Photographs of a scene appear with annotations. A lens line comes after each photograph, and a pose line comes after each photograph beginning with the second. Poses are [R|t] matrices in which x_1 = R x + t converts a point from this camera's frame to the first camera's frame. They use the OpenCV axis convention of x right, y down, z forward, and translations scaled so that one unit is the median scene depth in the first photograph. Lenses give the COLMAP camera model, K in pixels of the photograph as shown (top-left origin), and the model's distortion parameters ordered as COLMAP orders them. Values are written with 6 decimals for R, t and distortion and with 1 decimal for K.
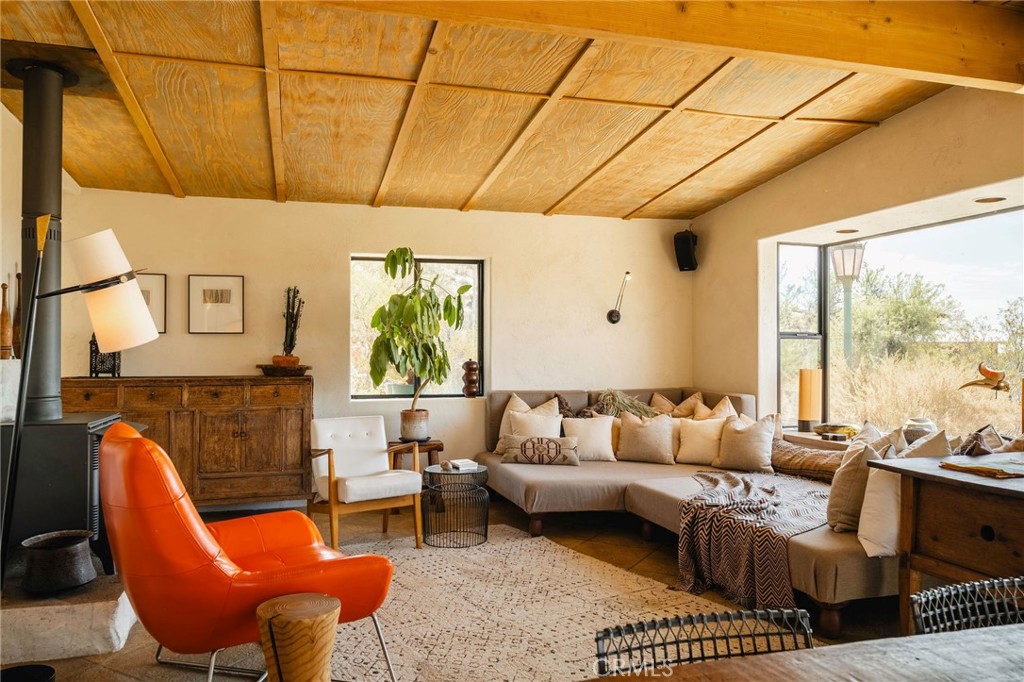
lens RADIAL K [[749.3, 0, 512.0], [0, 749.3, 341.0], [0, 0, 1]] dist [0.001585, 0.001729]
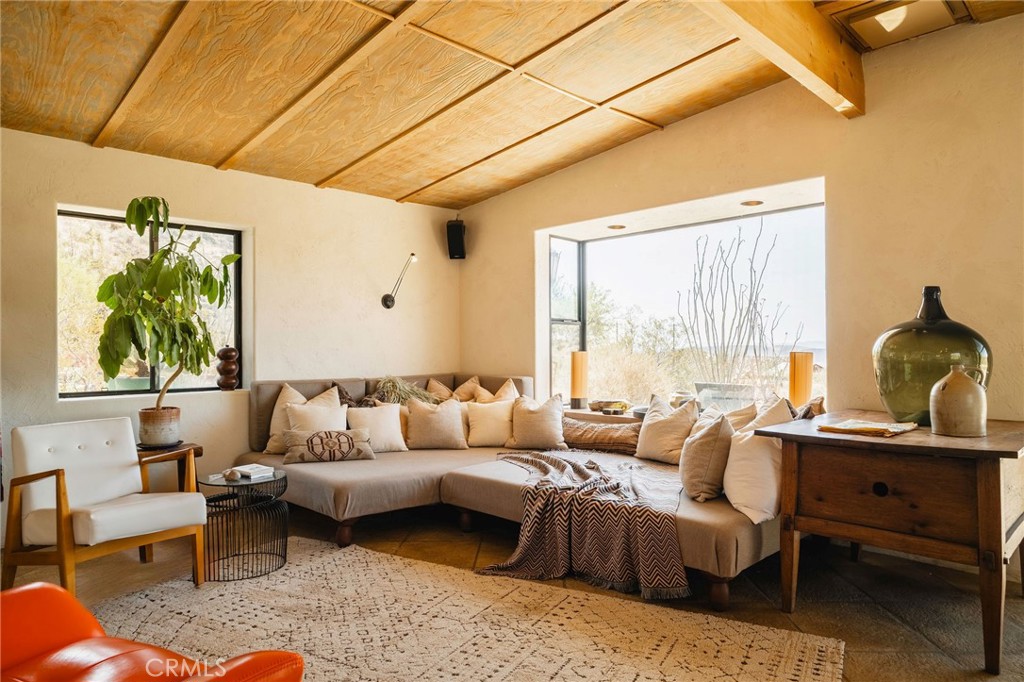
lens RADIAL K [[633.9, 0, 538.4], [0, 633.9, 346.2], [0, 0, 1]] dist [-0.001189, 0.001533]
pose [[0.872126, -0.005556, 0.489250, -0.118495], [0.001700, 0.999964, 0.008325, 0.023334], [-0.489279, -0.006429, 0.872104, 0.236175]]
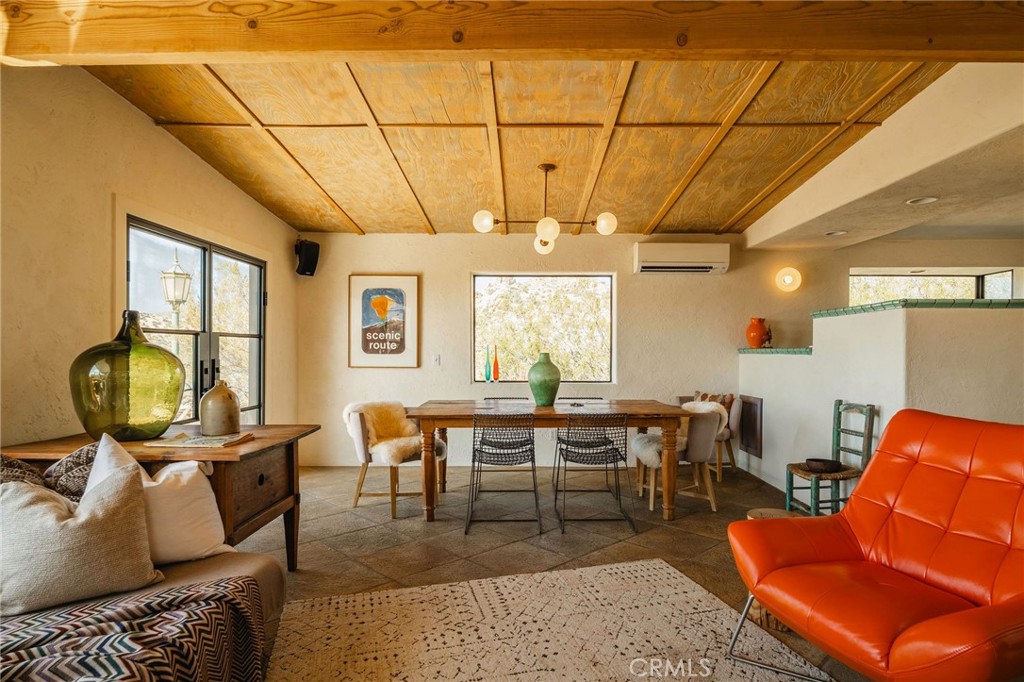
lens RADIAL K [[555.4, 0, 514.0], [0, 555.4, 356.3], [0, 0, 1]] dist [-0.001390, 0.000034]
pose [[-0.956409, -0.003648, 0.292007, -0.044344], [-0.003614, 0.999993, 0.000657, 0.017329], [-0.292008, -0.000427, -0.956416, 0.943043]]
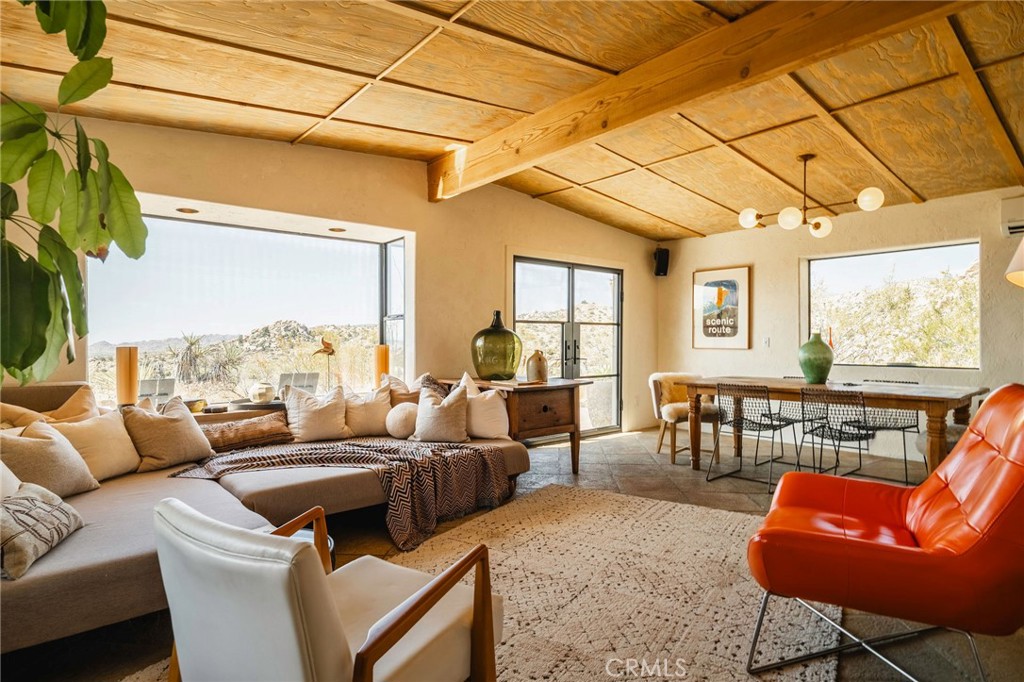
lens RADIAL K [[541.5, 0, 516.6], [0, 541.5, 342.1], [0, 0, 1]] dist [-0.002023, 0.000234]
pose [[-0.411255, -0.000496, 0.911520, -0.415815], [-0.007257, 0.999970, -0.002730, 0.032462], [-0.911491, -0.007737, -0.411246, 0.904831]]
